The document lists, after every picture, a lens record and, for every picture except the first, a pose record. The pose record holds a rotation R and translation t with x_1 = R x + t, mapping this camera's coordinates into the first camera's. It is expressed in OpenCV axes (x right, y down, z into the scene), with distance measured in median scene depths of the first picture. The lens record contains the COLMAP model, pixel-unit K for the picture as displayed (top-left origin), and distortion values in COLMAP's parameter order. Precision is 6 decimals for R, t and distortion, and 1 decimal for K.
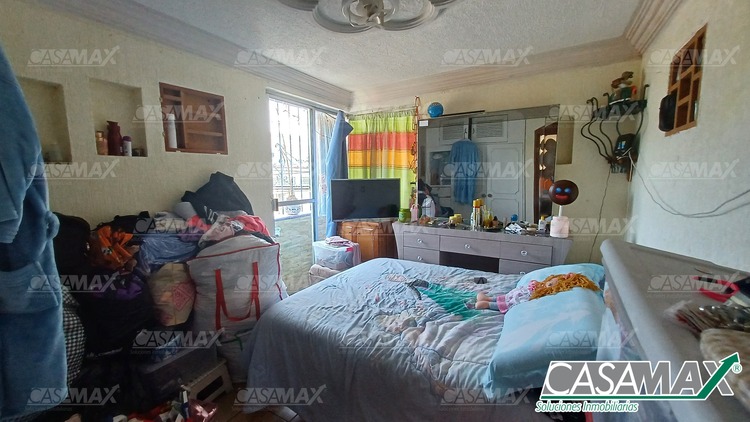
lens RADIAL K [[294.1, 0, 376.2], [0, 294.1, 209.8], [0, 0, 1]] dist [-0.001101, 0.000085]
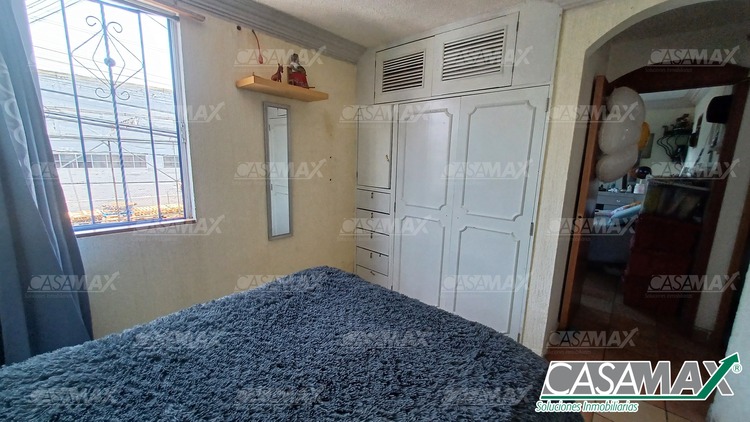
lens RADIAL K [[294.1, 0, 374.1], [0, 294.1, 211.8], [0, 0, 1]] dist [-0.001101, 0.000085]
pose [[0.982122, 0.062680, -0.177502, -0.834640], [-0.051672, 0.996482, 0.065977, 0.178541], [0.181013, -0.055625, 0.981906, -1.378463]]
